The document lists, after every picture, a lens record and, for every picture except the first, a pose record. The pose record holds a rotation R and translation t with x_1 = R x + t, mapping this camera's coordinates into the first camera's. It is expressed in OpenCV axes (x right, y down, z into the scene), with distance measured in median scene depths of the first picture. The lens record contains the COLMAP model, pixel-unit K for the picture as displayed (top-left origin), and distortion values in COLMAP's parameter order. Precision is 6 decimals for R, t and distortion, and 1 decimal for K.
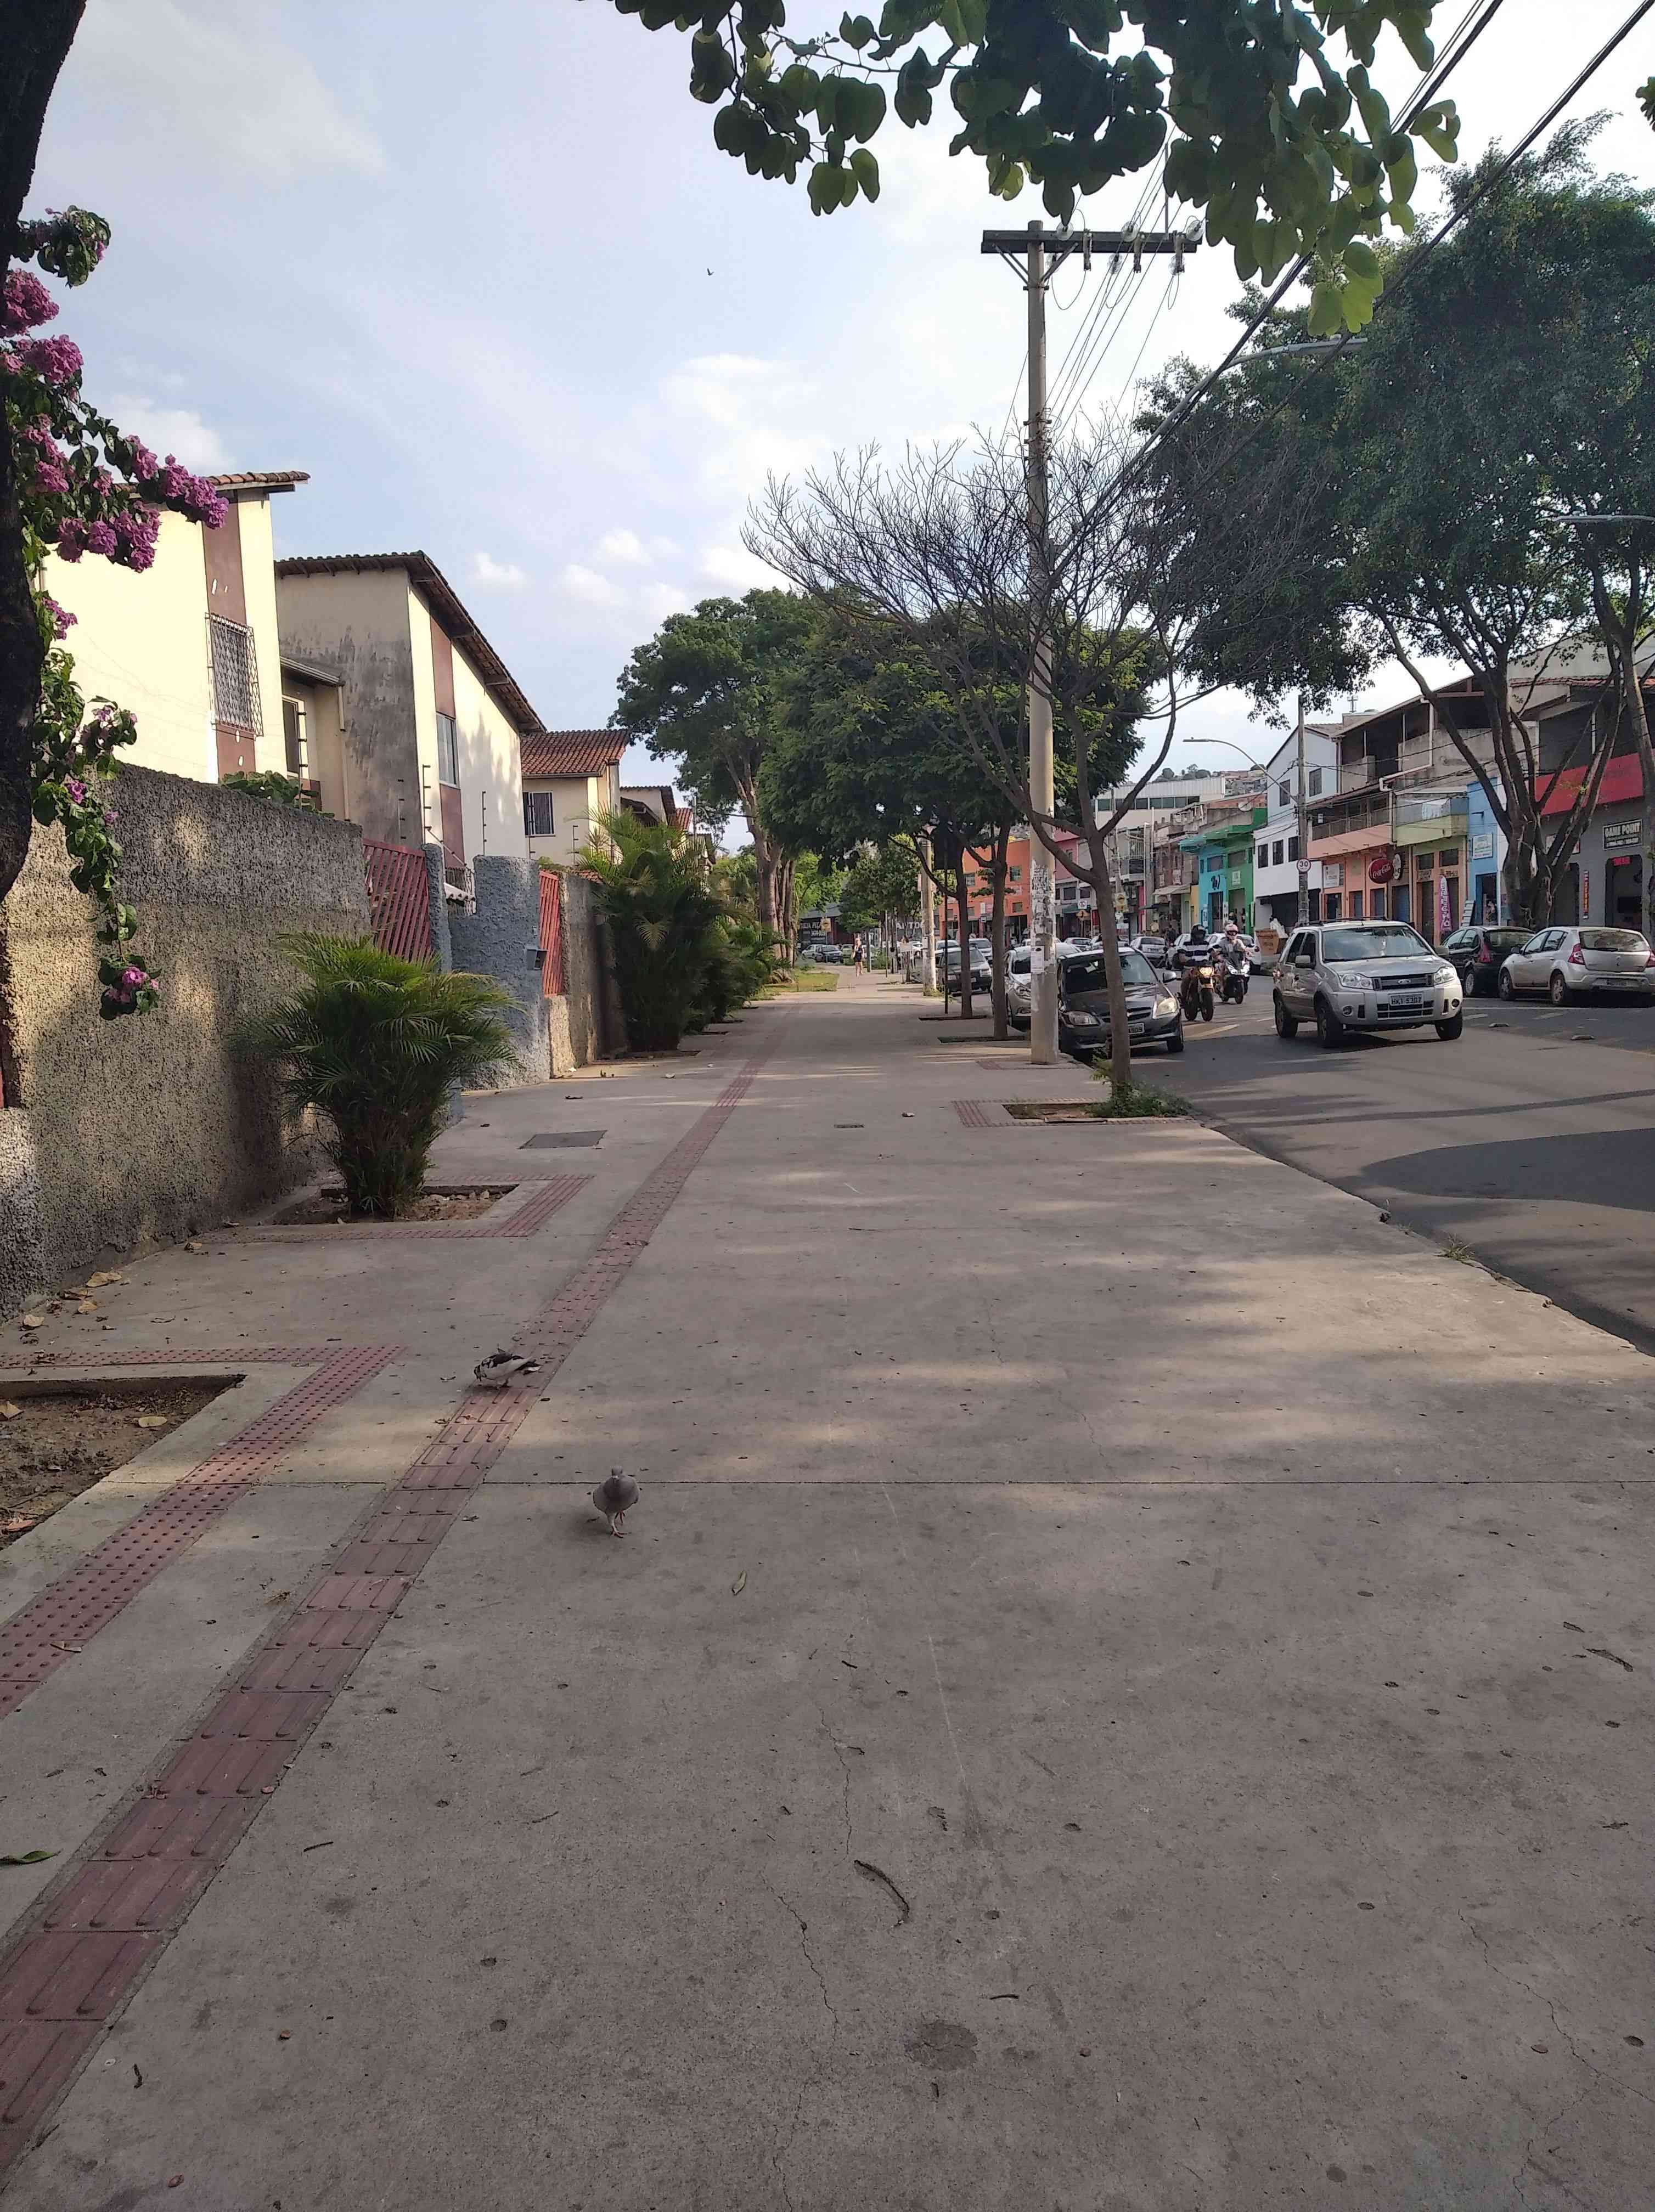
lens RADIAL K [[1691.4, 0, 827.5], [0, 1691.4, 1106.0], [0, 0, 1]] dist [0.035555, -0.078741]
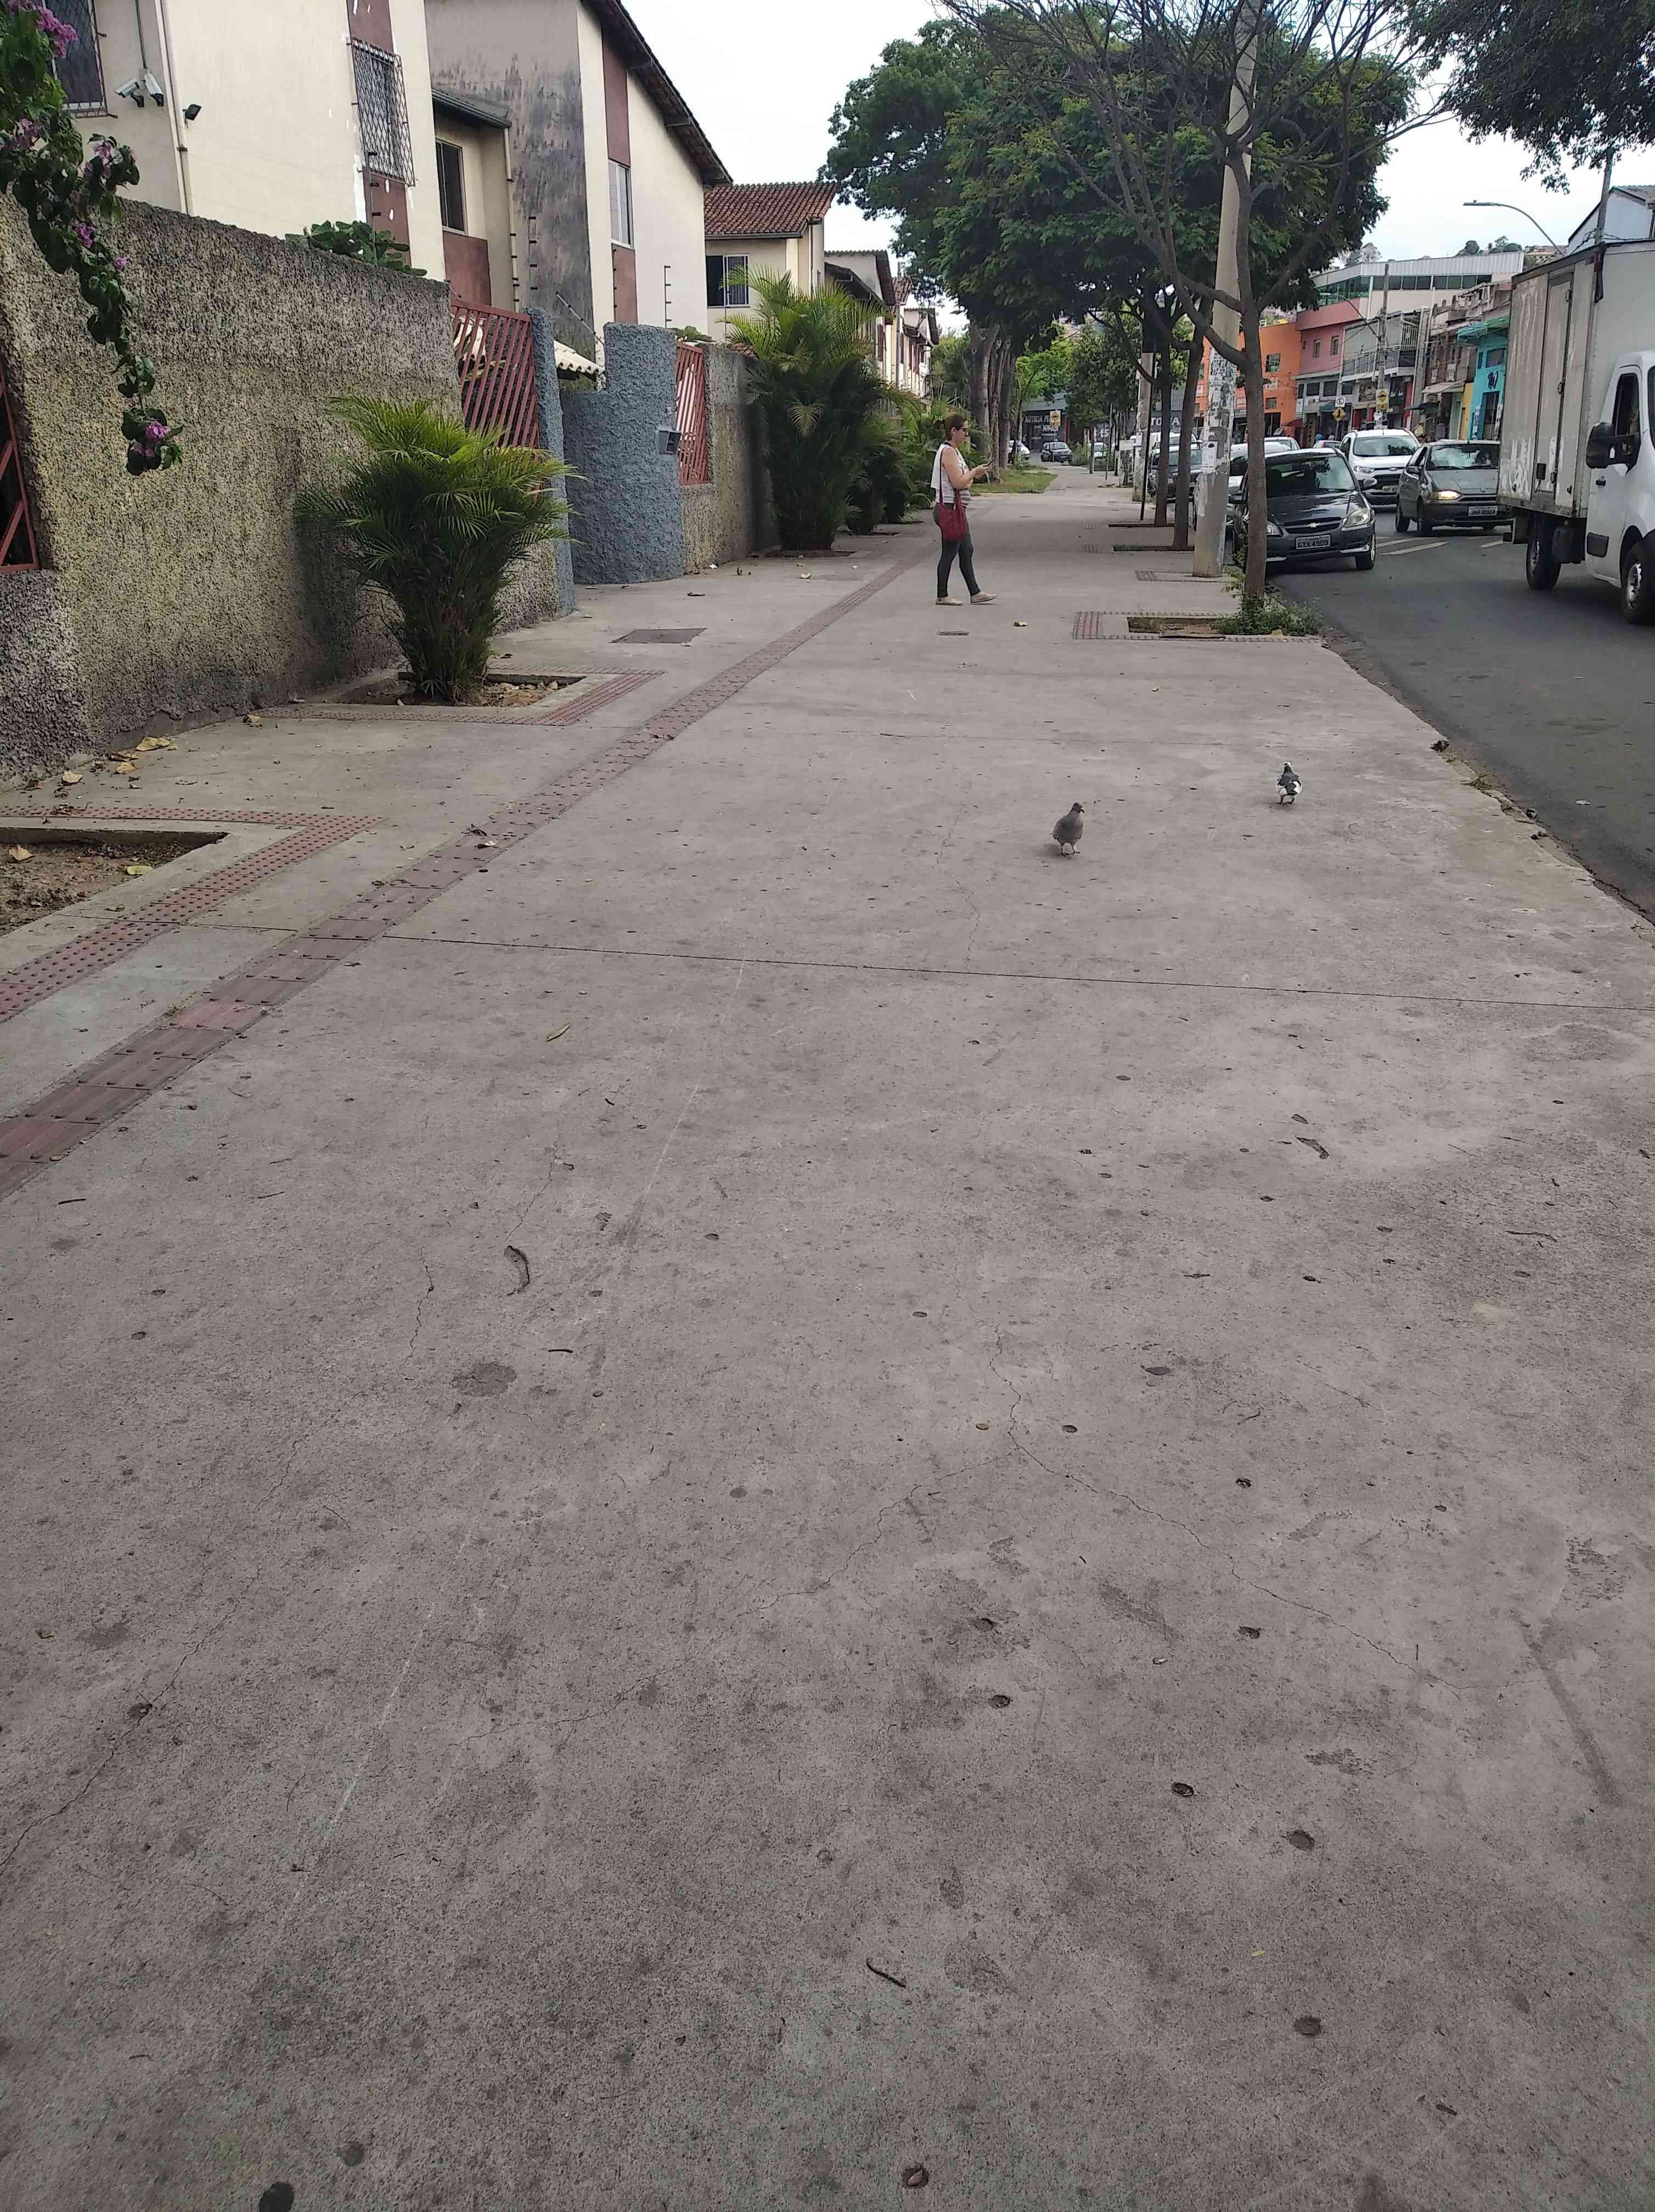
lens RADIAL K [[1677.6, 0, 827.5], [0, 1677.6, 1106.0], [0, 0, 1]] dist [0.048355, -0.087729]
pose [[0.991267, 0.070343, -0.111545, 0.161905], [-0.036716, 0.959624, 0.278878, 0.012588], [0.126659, -0.272347, 0.953826, -0.015515]]
